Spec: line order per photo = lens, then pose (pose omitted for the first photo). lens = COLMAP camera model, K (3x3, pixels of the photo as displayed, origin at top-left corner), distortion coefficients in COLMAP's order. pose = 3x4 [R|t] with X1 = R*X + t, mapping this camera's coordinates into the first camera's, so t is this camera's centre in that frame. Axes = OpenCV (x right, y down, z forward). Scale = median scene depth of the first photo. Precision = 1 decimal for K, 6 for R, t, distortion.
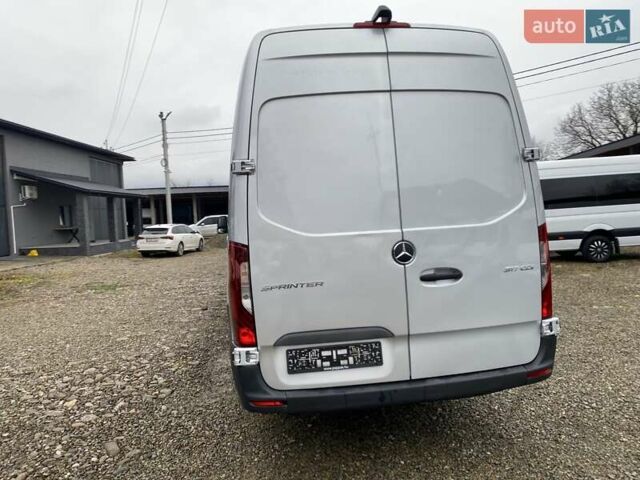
lens RADIAL K [[478.5, 0, 316.8], [0, 478.5, 218.8], [0, 0, 1]] dist [0.049827, -0.041052]
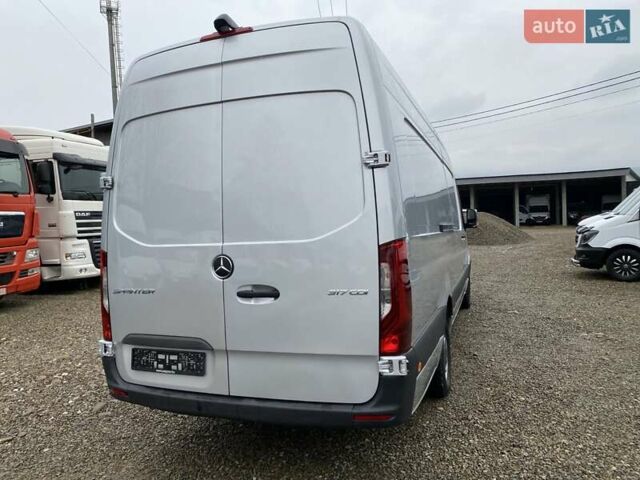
lens RADIAL K [[483.6, 0, 312.7], [0, 483.6, 229.6], [0, 0, 1]] dist [0.057762, -0.057098]
pose [[0.870294, 0.024346, -0.491931, 0.810026], [-0.007214, 0.999300, 0.036695, -0.043443], [0.492480, -0.028387, 0.869861, 0.220096]]
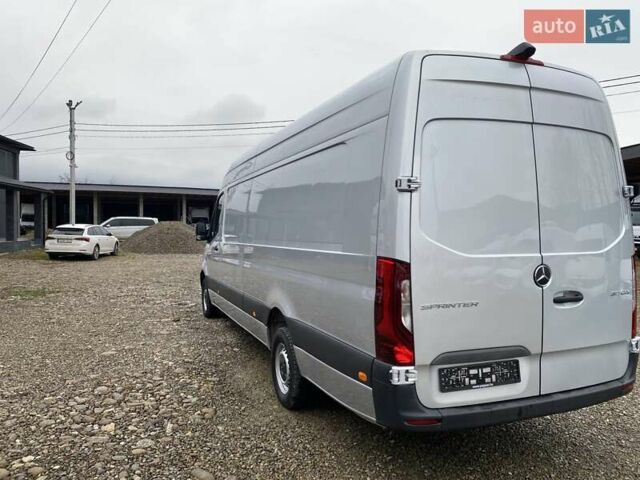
lens RADIAL K [[476.8, 0, 335.6], [0, 476.8, 223.7], [0, 0, 1]] dist [0.015969, -0.001449]
pose [[0.971516, 0.059431, 0.229400, -0.499715], [-0.056598, 0.998218, -0.018917, 0.000969], [-0.230115, 0.005395, 0.973148, 0.070060]]
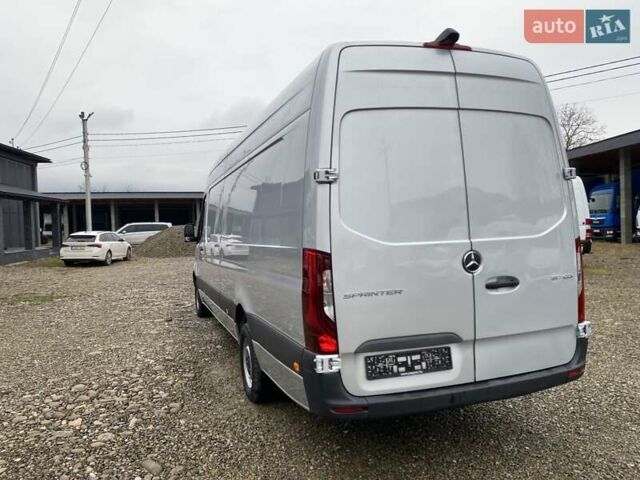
lens RADIAL K [[476.5, 0, 319.7], [0, 476.5, 223.4], [0, 0, 1]] dist [0.026122, -0.008417]
pose [[0.985652, 0.019631, 0.167643, -0.319497], [-0.017623, 0.999754, -0.013456, 0.005646], [-0.167866, 0.010308, 0.985756, 0.014782]]
